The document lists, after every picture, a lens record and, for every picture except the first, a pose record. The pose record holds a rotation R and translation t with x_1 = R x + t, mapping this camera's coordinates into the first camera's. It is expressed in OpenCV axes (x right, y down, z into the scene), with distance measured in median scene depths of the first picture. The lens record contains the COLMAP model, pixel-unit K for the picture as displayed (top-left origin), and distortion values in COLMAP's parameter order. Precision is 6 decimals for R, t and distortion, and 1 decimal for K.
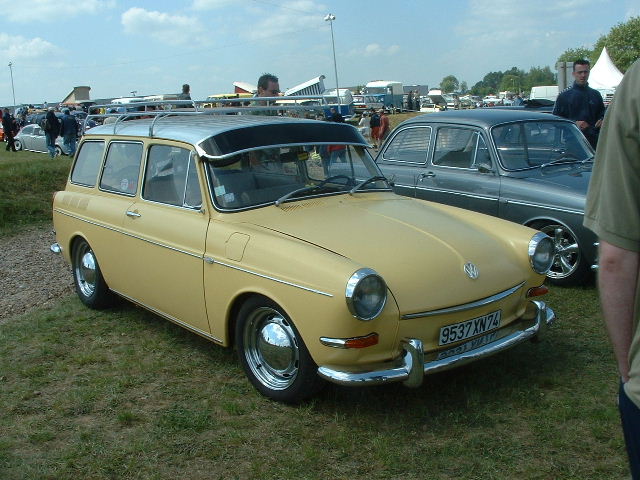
lens RADIAL K [[730.8, 0, 320.9], [0, 730.8, 238.8], [0, 0, 1]] dist [-0.107816, 0.000000]
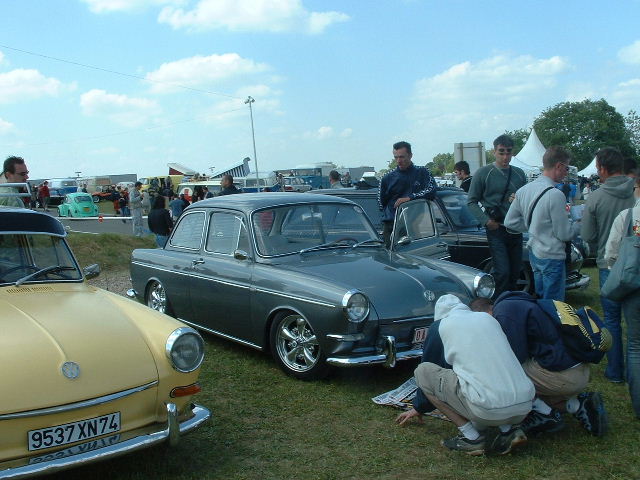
lens RADIAL K [[730.8, 0, 318.8], [0, 730.8, 237.2], [0, 0, 1]] dist [-0.107816, 0.000000]
pose [[0.999495, 0.000974, 0.031776, 0.281569], [0.002593, 0.993701, -0.112030, -0.011278], [-0.031685, 0.112056, 0.993197, 0.036862]]
